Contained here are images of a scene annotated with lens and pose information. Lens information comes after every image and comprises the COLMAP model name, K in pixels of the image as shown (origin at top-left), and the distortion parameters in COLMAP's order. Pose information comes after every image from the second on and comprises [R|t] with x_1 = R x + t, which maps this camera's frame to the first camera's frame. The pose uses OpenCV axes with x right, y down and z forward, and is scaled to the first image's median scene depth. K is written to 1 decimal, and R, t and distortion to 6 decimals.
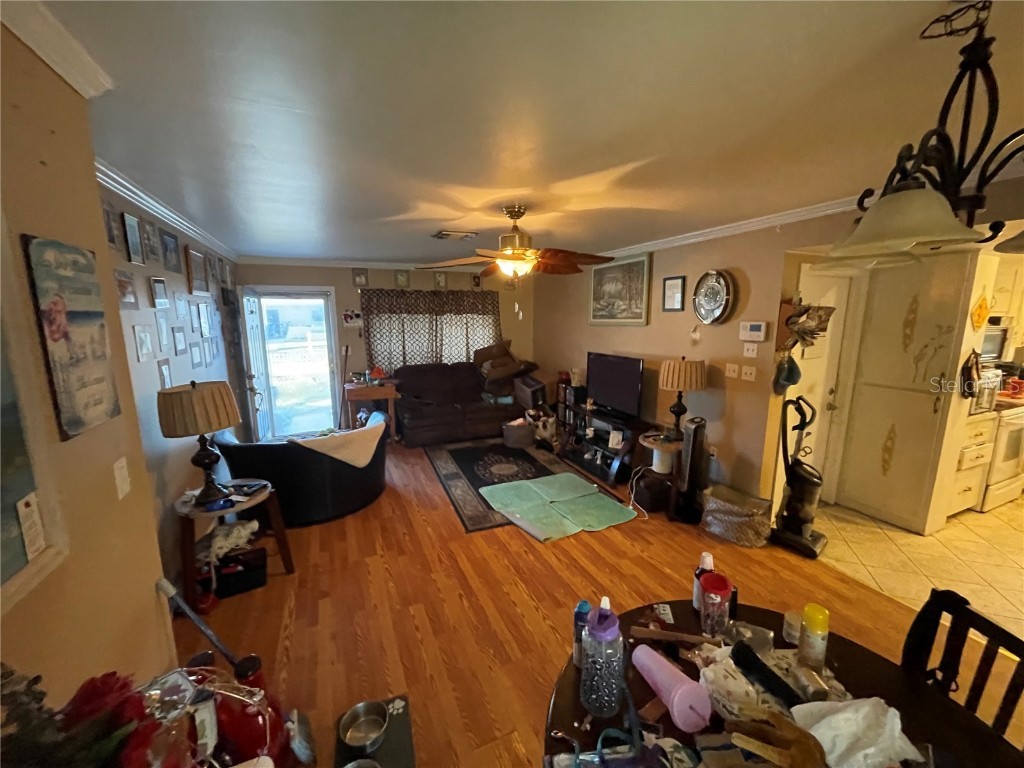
lens RADIAL K [[413.7, 0, 511.1], [0, 413.7, 386.4], [0, 0, 1]] dist [-0.001779, -0.000435]
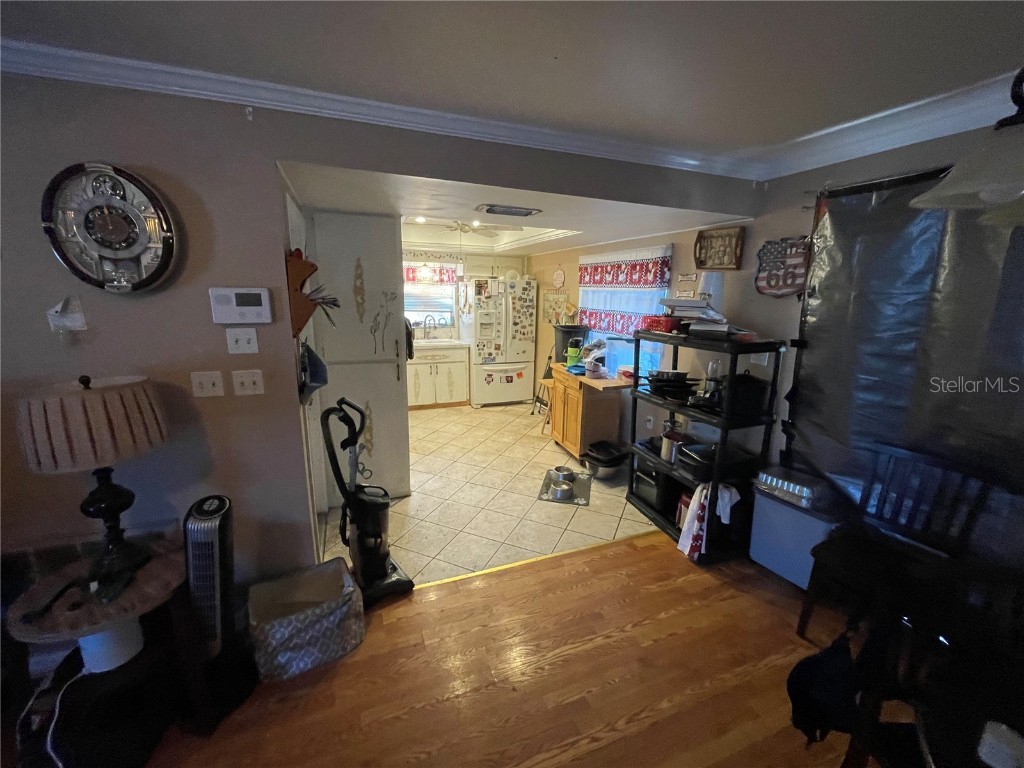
lens RADIAL K [[413.7, 0, 511.1], [0, 413.7, 386.4], [0, 0, 1]] dist [-0.001779, -0.000435]
pose [[0.043929, -0.228540, 0.972543, 0.048550], [0.154155, 0.963374, 0.219423, -0.093565], [-0.987070, 0.140283, 0.077551, 0.606116]]
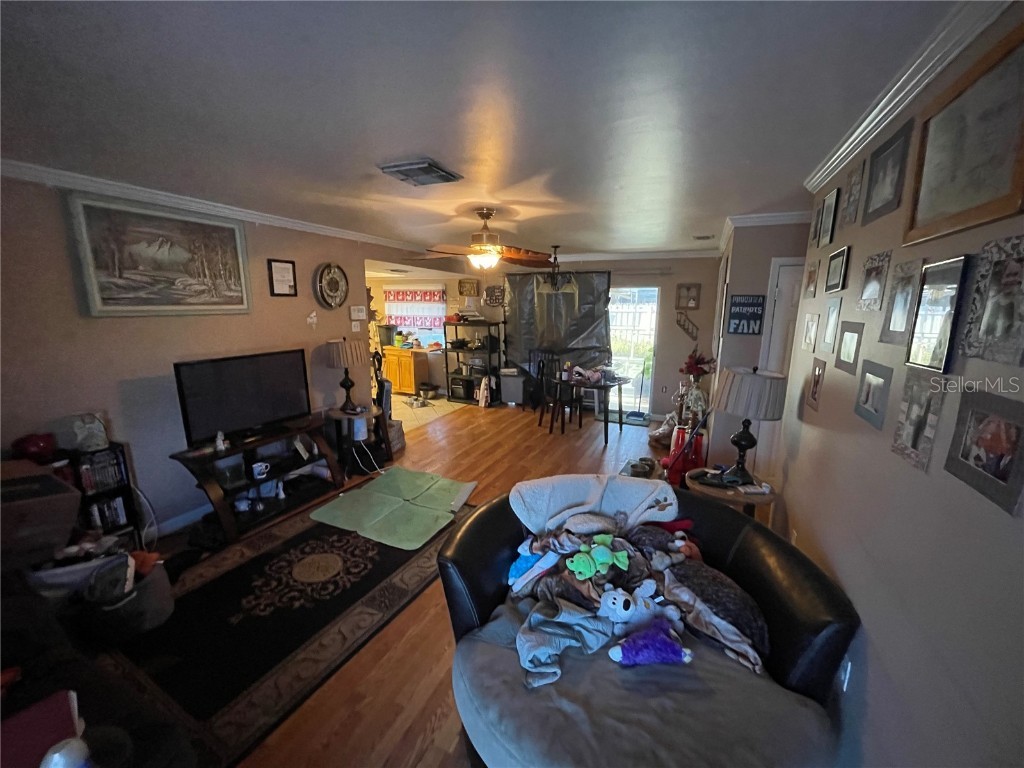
lens RADIAL K [[411.5, 0, 512.0], [0, 411.5, 384.0], [0, 0, 1]] dist [0.001743, -0.000032]
pose [[-0.670369, -0.146456, 0.727431, -0.803594], [0.117318, 0.947079, 0.298793, -0.253965], [-0.732695, 0.285642, -0.617710, 1.505160]]
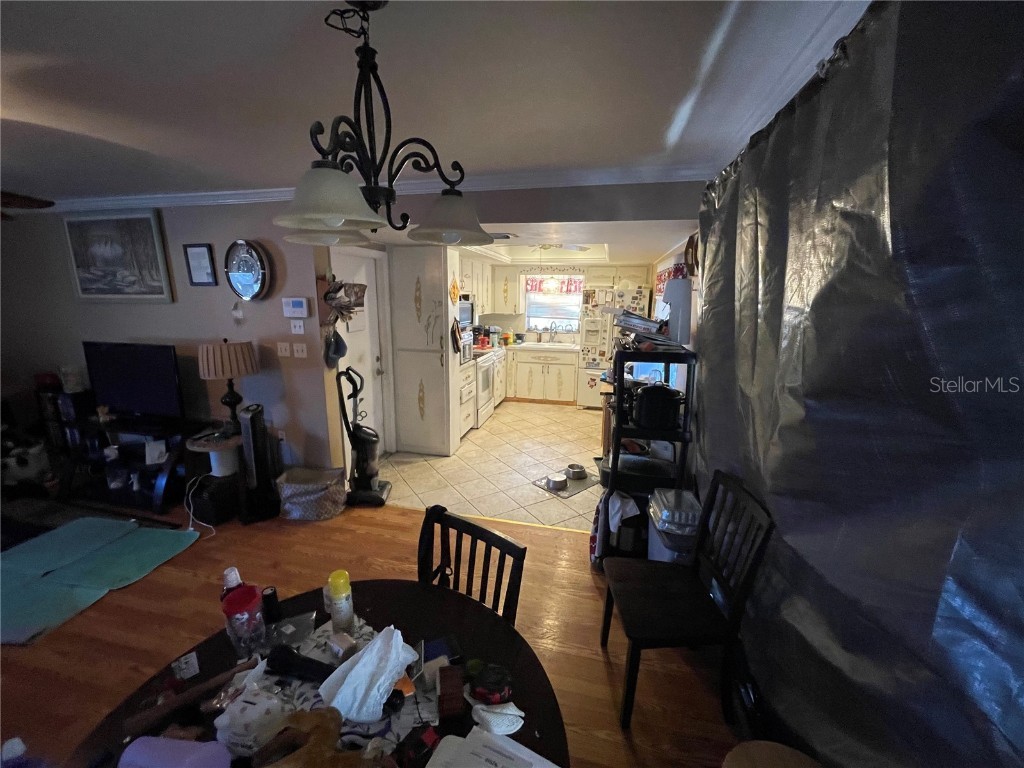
lens RADIAL K [[413.7, 0, 511.1], [0, 413.7, 386.4], [0, 0, 1]] dist [-0.001779, -0.000435]
pose [[0.595928, -0.166777, 0.785528, 0.083554], [0.124160, 0.985569, 0.115057, 0.001672], [-0.793381, 0.028965, 0.608036, 0.002529]]
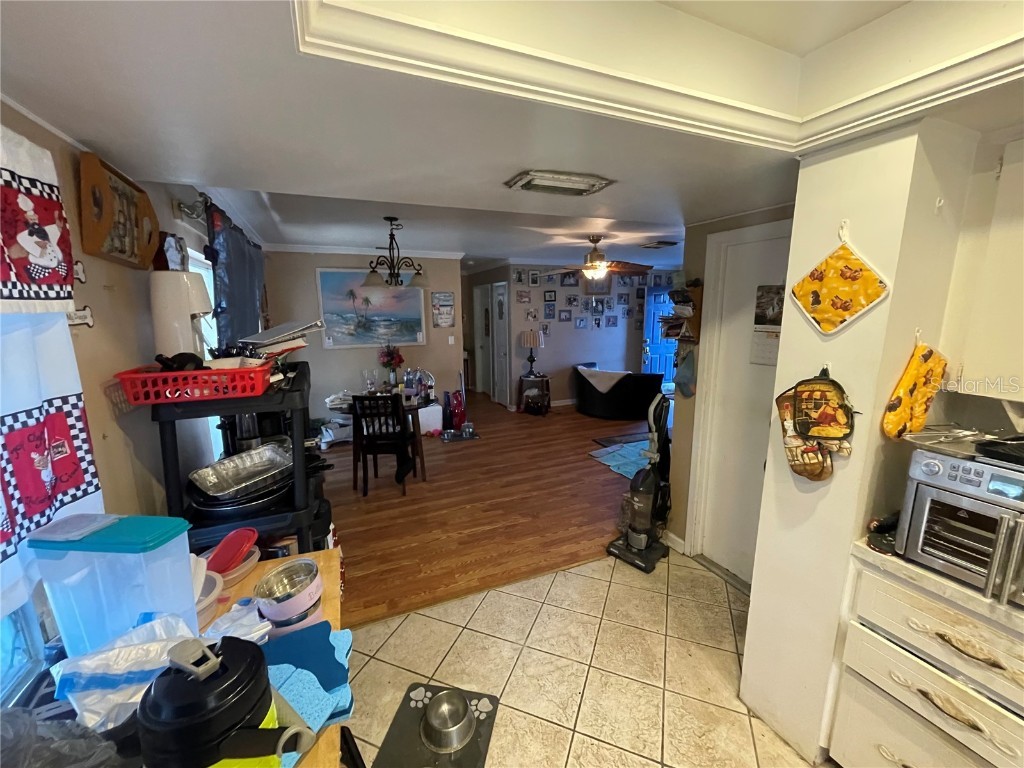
lens RADIAL K [[413.7, 0, 511.1], [0, 413.7, 386.4], [0, 0, 1]] dist [-0.001779, -0.000435]
pose [[0.005847, 0.188750, -0.982008, 1.411529], [-0.162838, 0.969097, 0.185299, -0.092779], [0.986636, 0.158824, 0.036402, 0.590776]]
